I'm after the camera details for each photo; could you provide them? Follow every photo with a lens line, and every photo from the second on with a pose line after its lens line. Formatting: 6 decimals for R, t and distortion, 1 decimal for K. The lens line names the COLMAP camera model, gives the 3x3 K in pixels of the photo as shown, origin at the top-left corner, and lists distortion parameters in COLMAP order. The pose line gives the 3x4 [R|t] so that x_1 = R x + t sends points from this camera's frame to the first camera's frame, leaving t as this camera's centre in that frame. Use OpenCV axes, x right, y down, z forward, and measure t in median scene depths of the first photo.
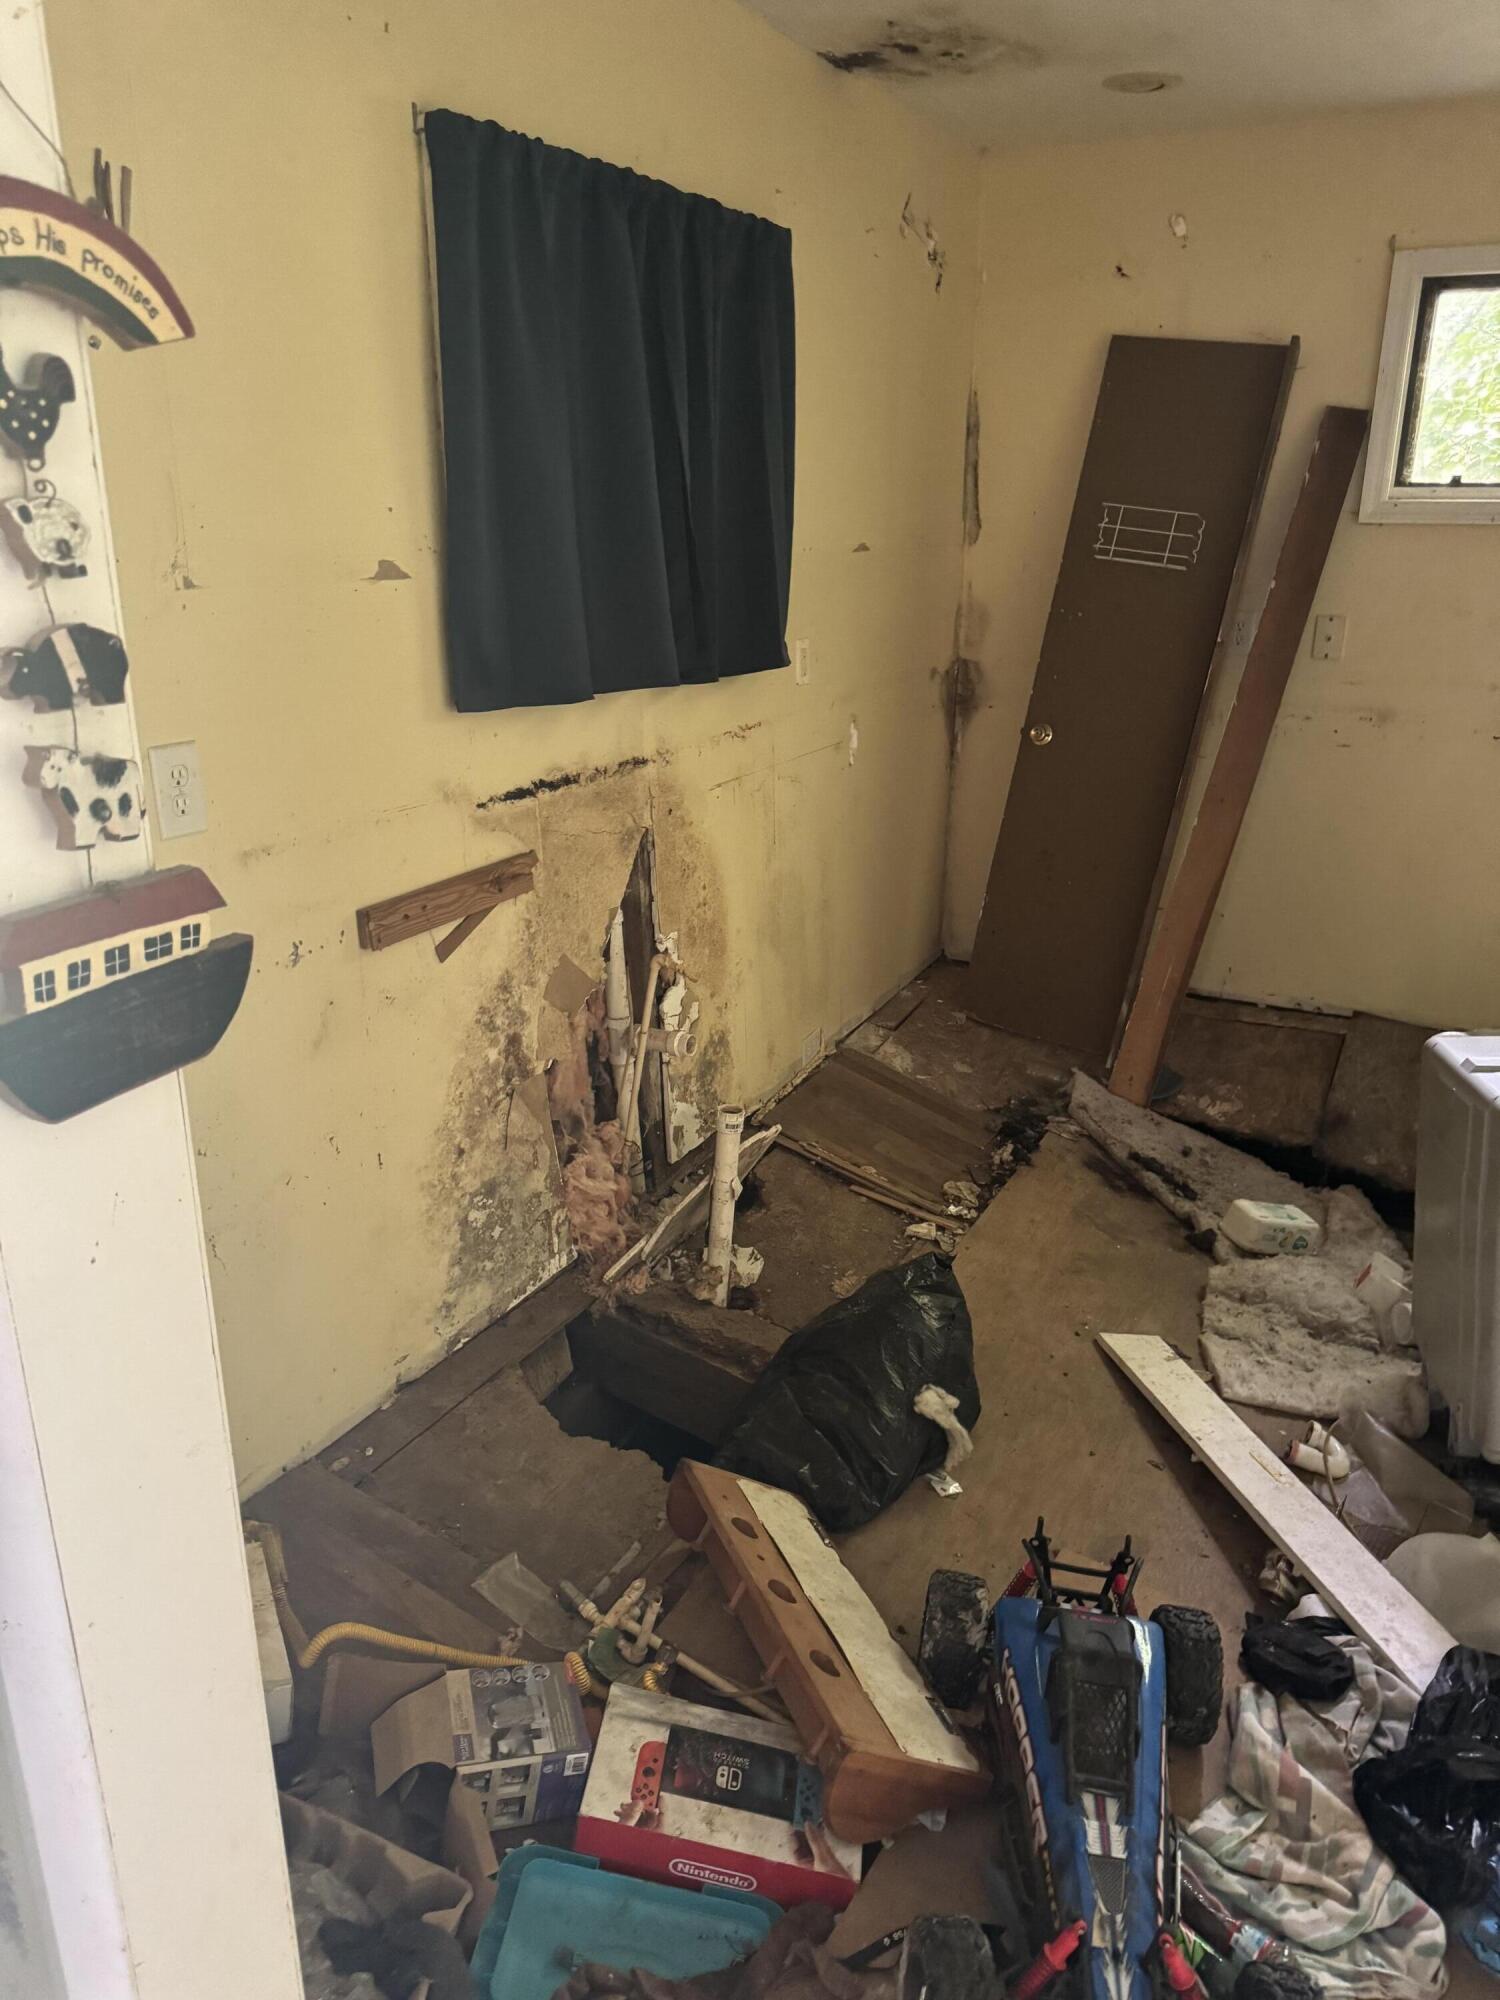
lens RADIAL K [[1438.2, 0, 748.2], [0, 1438.2, 991.5], [0, 0, 1]] dist [-0.000754, 0.001039]
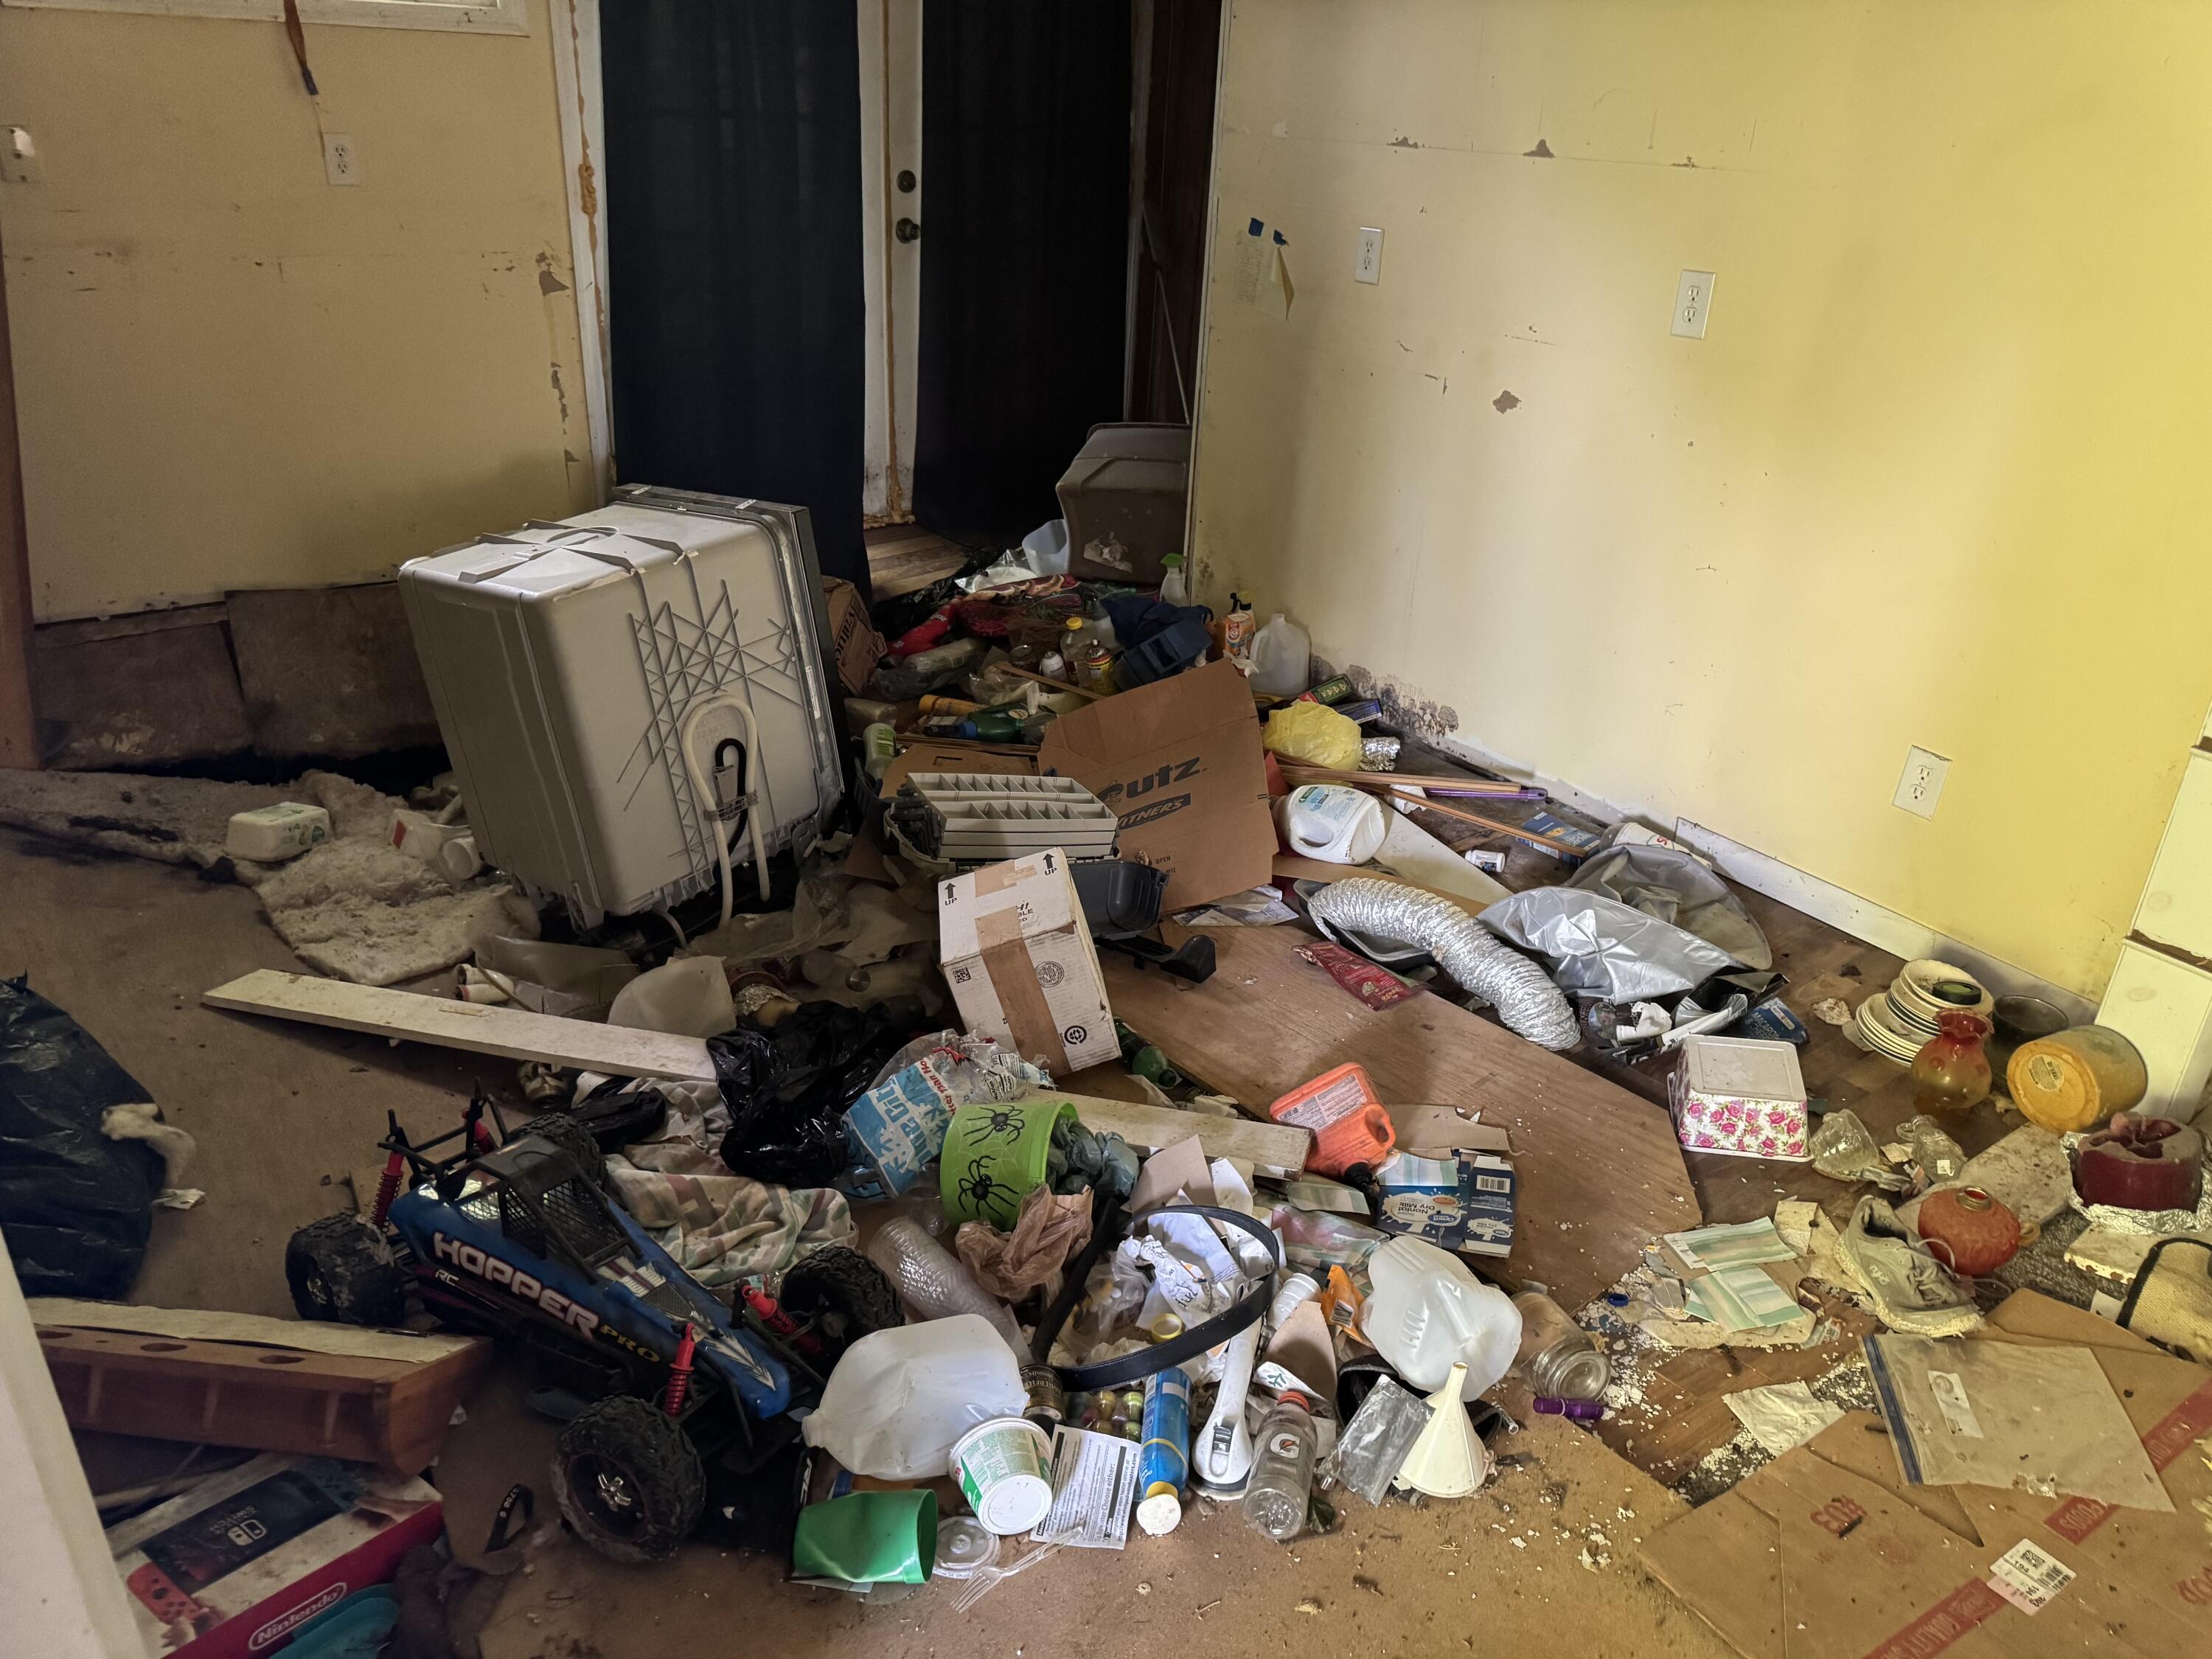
lens RADIAL K [[1607.8, 0, 1104.4], [0, 1607.8, 841.6], [0, 0, 1]] dist [0.008553, -0.003142]
pose [[0.470724, -0.371071, 0.800453, -0.310089], [0.247653, 0.926351, 0.283797, 0.014153], [-0.846810, 0.064644, 0.527953, 0.024722]]
